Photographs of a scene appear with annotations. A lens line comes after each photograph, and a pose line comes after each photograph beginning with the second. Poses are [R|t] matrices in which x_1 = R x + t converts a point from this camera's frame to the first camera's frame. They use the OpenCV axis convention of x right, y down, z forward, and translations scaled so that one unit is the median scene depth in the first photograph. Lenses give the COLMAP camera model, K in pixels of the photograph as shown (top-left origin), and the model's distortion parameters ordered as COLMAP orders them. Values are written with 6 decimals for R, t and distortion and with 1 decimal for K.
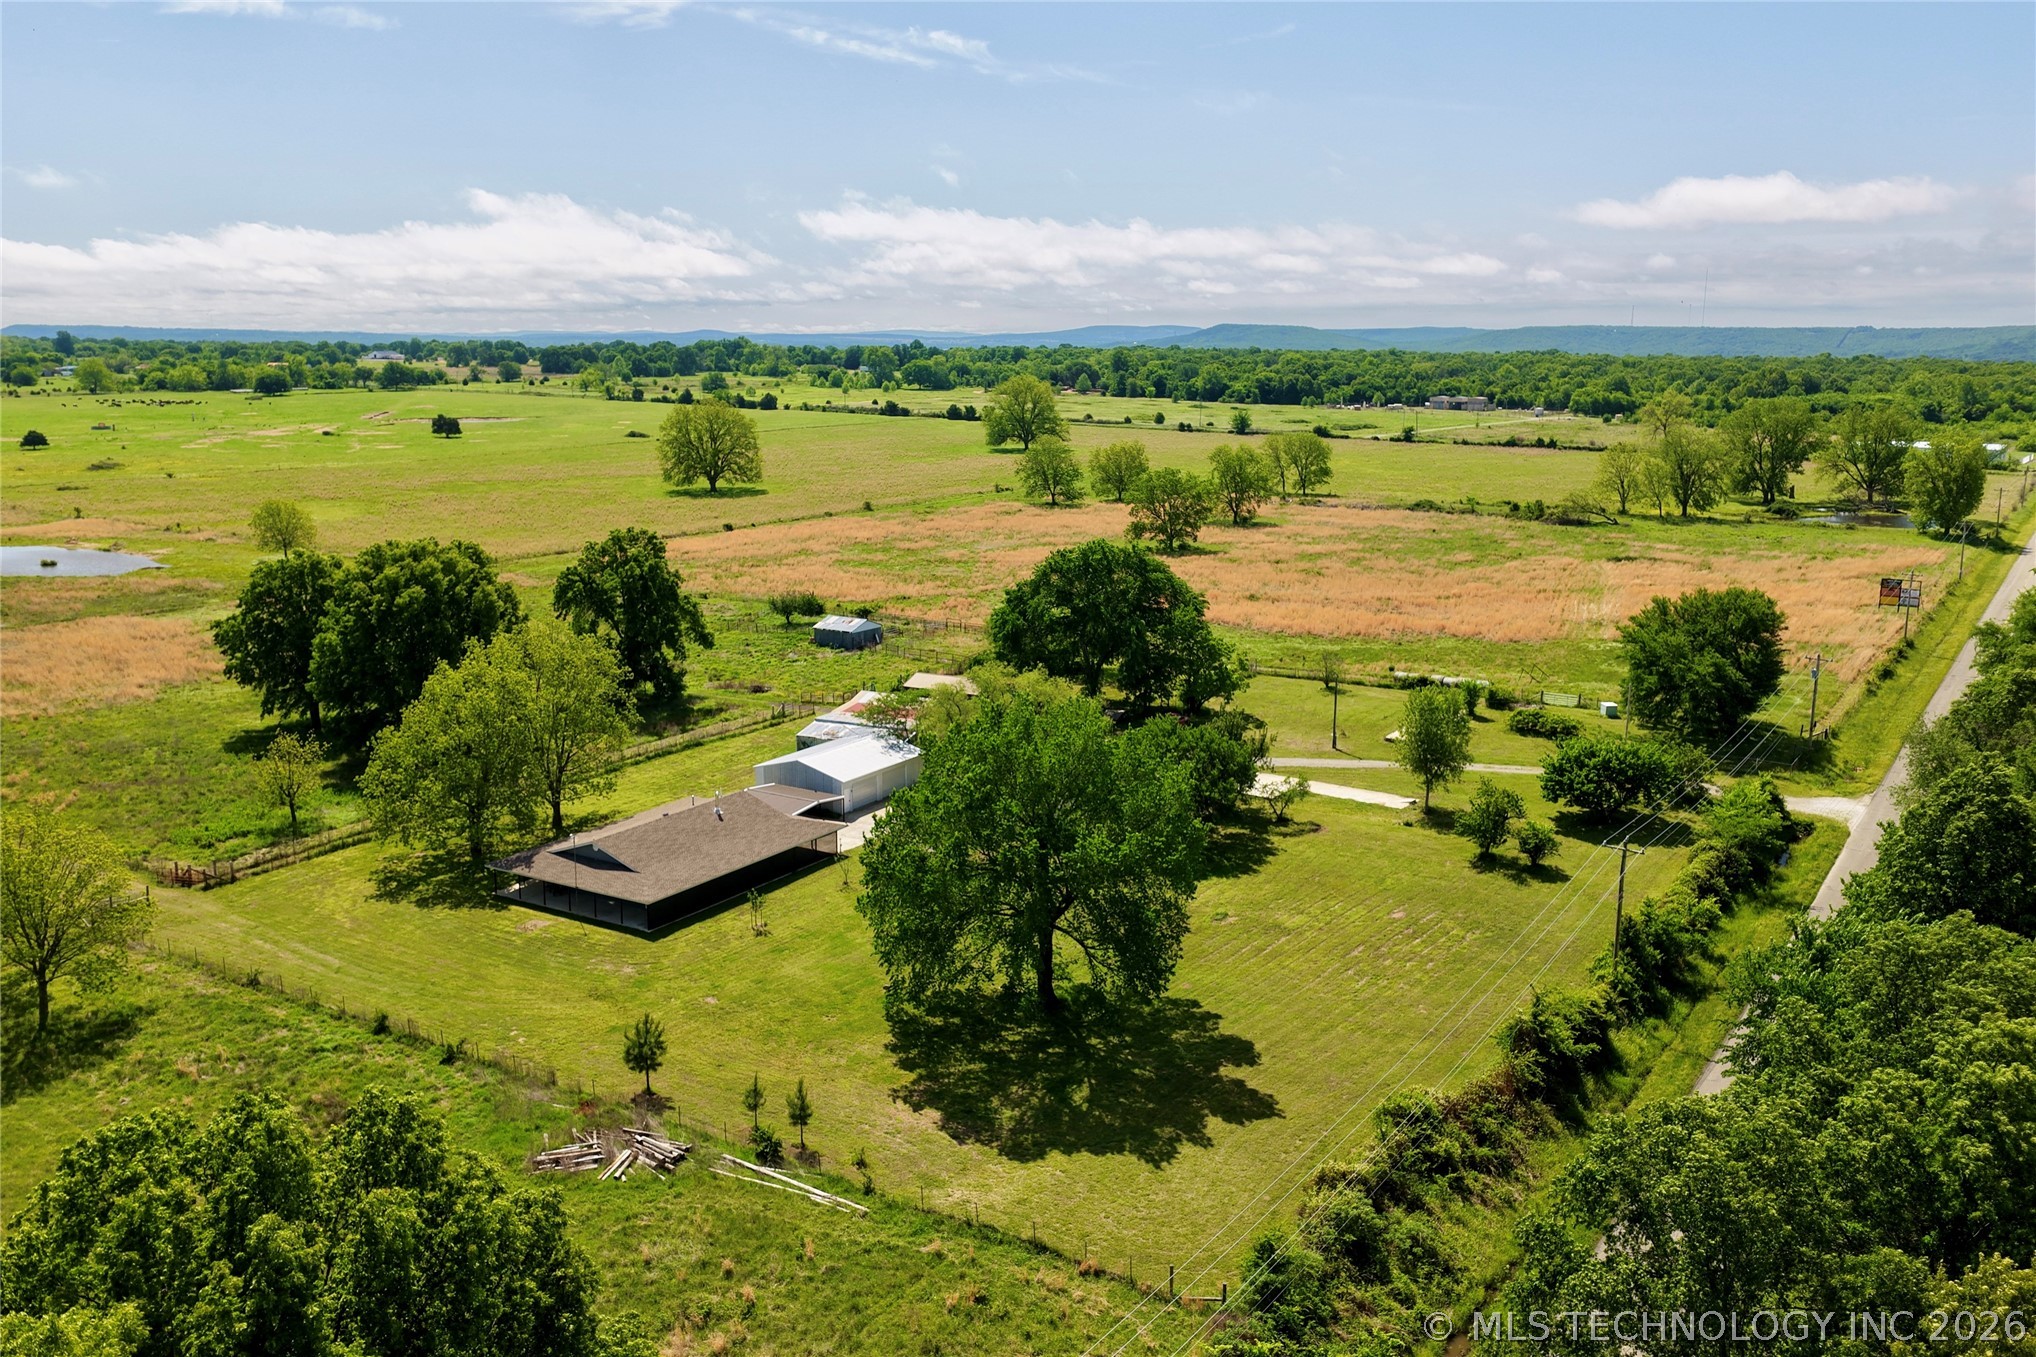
lens RADIAL K [[1694.2, 0, 1018.0], [0, 1694.2, 678.5], [0, 0, 1]] dist [-0.016603, 0.040254]
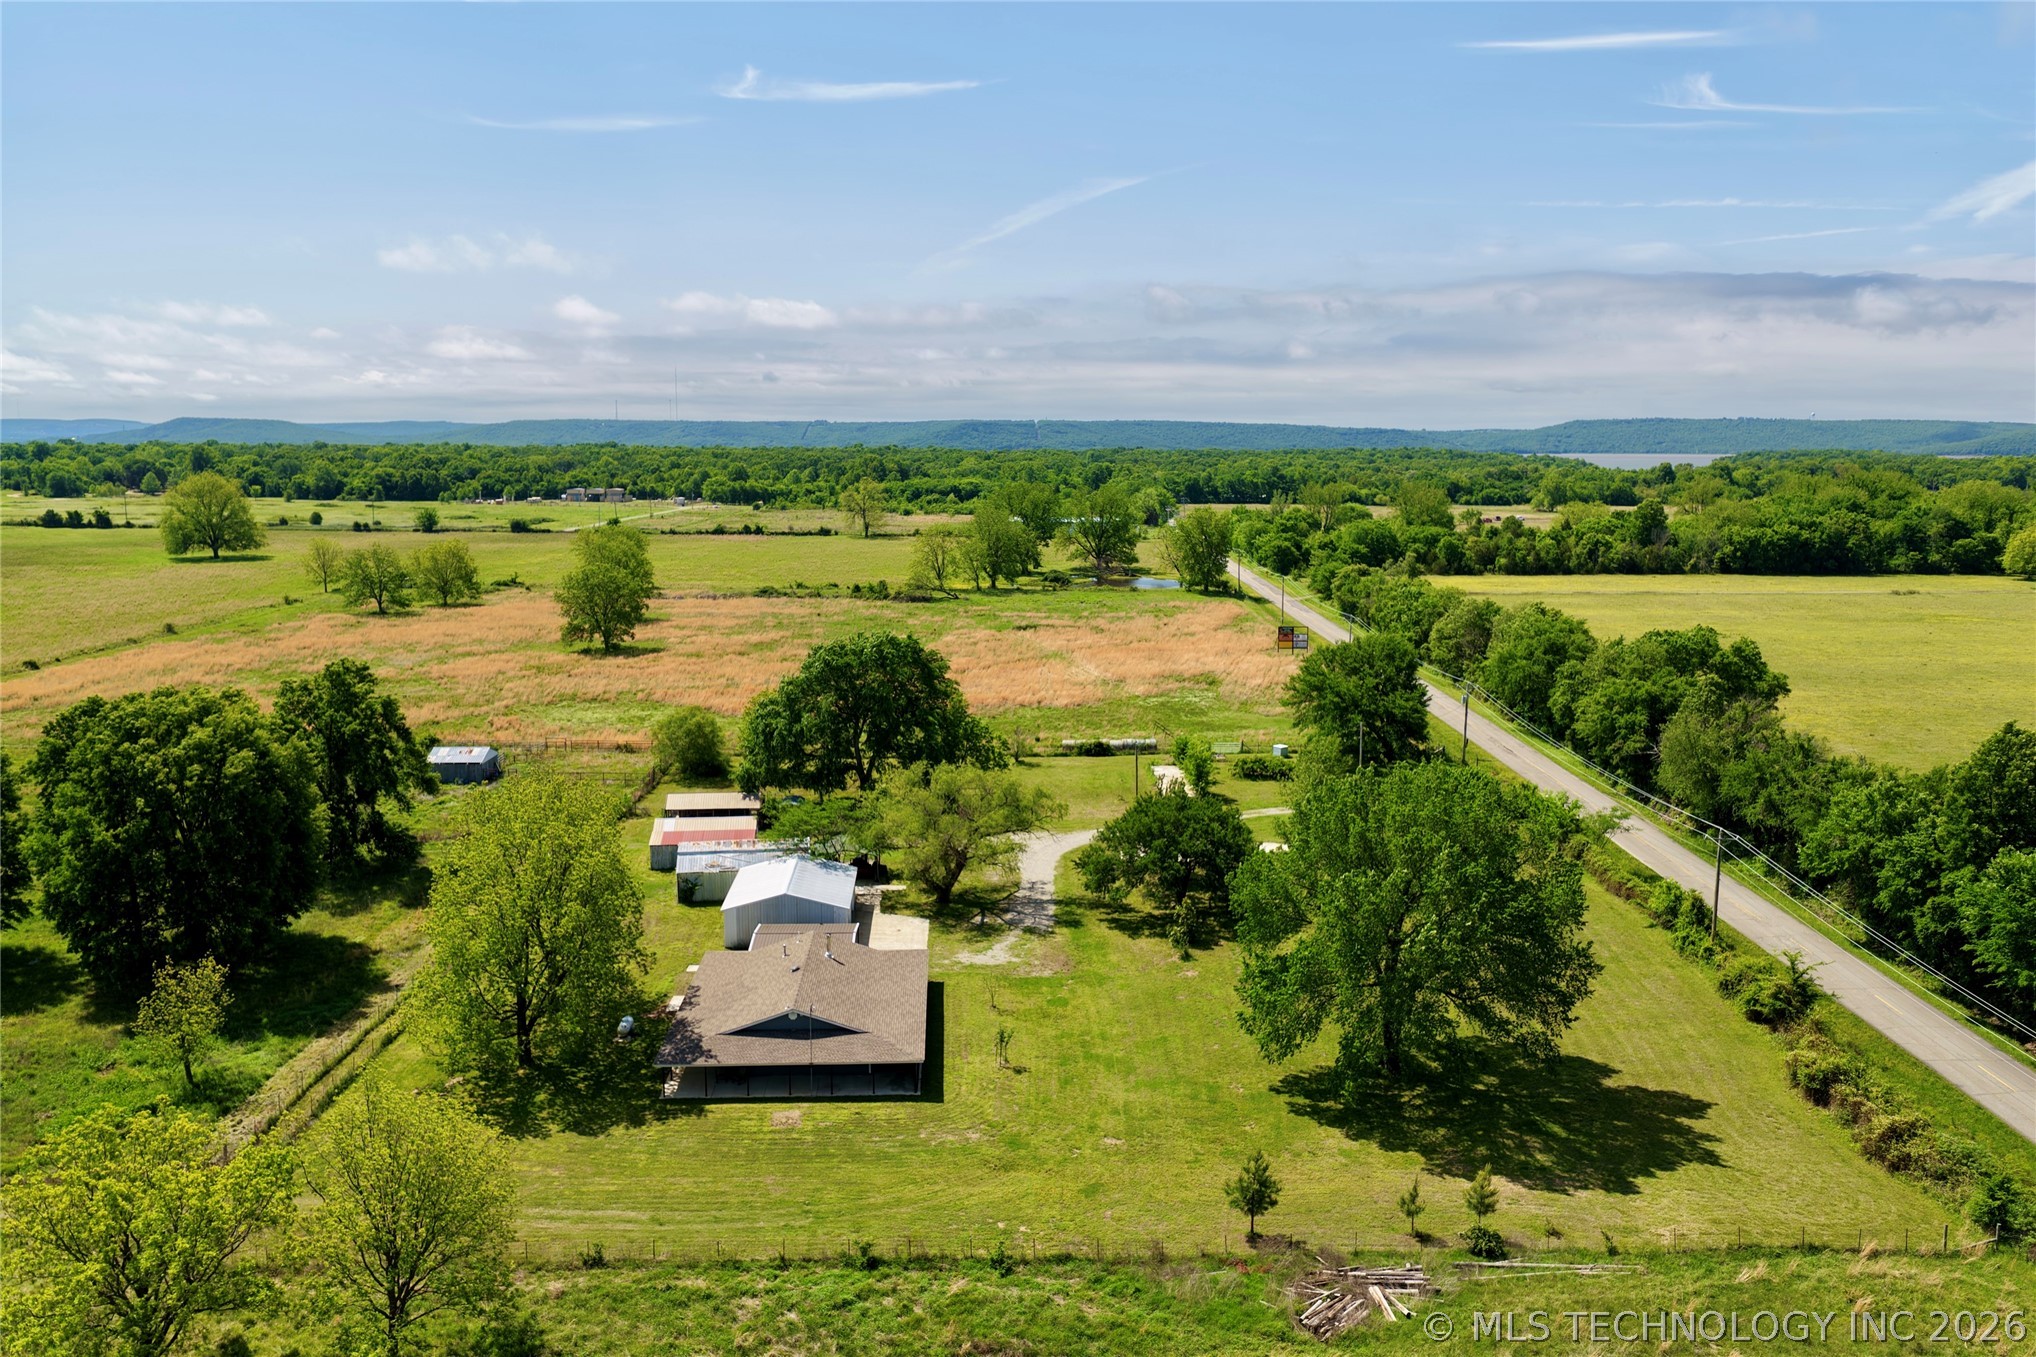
lens RADIAL K [[1694.2, 0, 1018.0], [0, 1694.2, 678.5], [0, 0, 1]] dist [-0.016603, 0.040254]
pose [[0.829101, -0.082492, 0.552980, -0.140244], [0.112108, 0.993497, -0.019879, -0.009123], [-0.547744, 0.078475, 0.832957, 0.048630]]
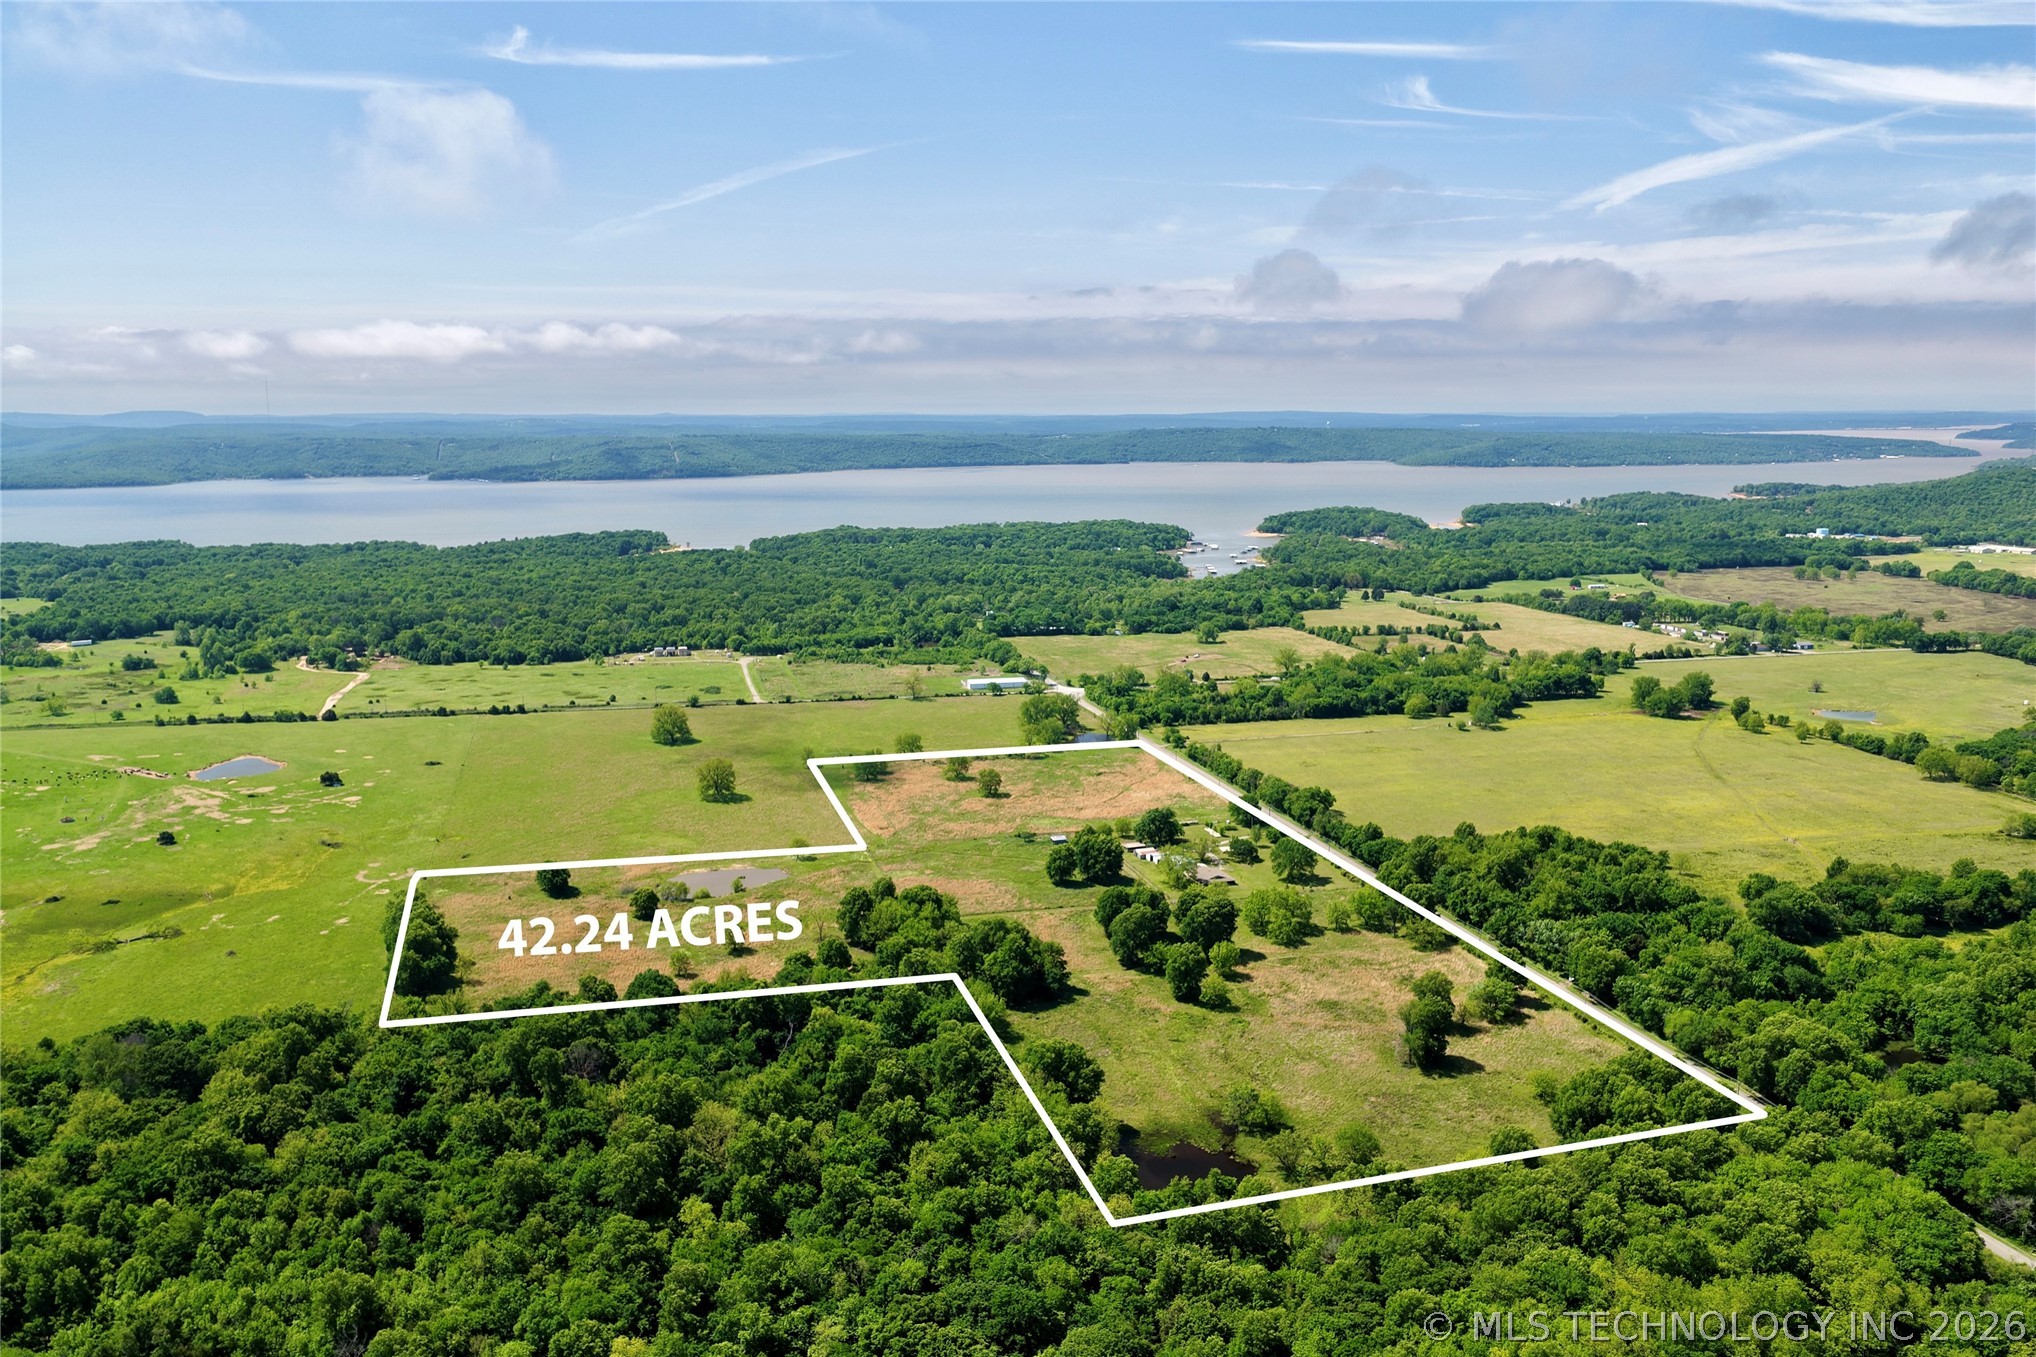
lens RADIAL K [[1694.2, 0, 1018.0], [0, 1694.2, 678.5], [0, 0, 1]] dist [-0.016603, 0.040254]
pose [[0.659520, -0.122063, 0.741710, -1.268388], [0.144574, 0.988903, 0.034190, -0.226397], [-0.737653, 0.084683, 0.669849, -0.658461]]
